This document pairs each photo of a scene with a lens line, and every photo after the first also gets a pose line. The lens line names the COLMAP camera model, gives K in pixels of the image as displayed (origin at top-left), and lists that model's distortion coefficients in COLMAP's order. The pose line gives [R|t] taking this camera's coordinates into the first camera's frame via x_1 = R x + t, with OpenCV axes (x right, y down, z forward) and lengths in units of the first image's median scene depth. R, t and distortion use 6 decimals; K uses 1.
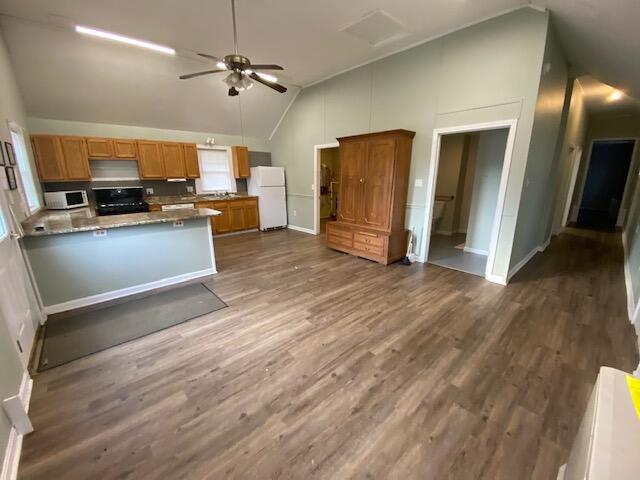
lens RADIAL K [[261.9, 0, 319.7], [0, 261.9, 237.2], [0, 0, 1]] dist [-0.022905, -0.002785]
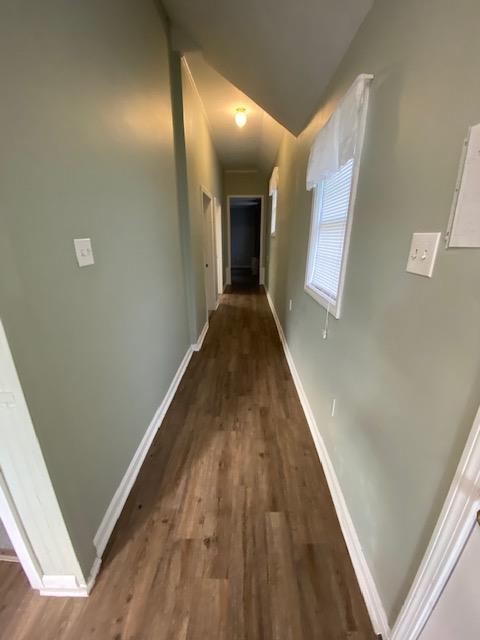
lens RADIAL K [[261.9, 0, 239.8], [0, 261.9, 322.3], [0, 0, 1]] dist [-0.022905, -0.002785]
pose [[0.681064, -0.227375, 0.696026, 0.471359], [0.173958, 0.973594, 0.147831, -0.098651], [-0.711260, 0.020397, 0.702633, 0.431350]]
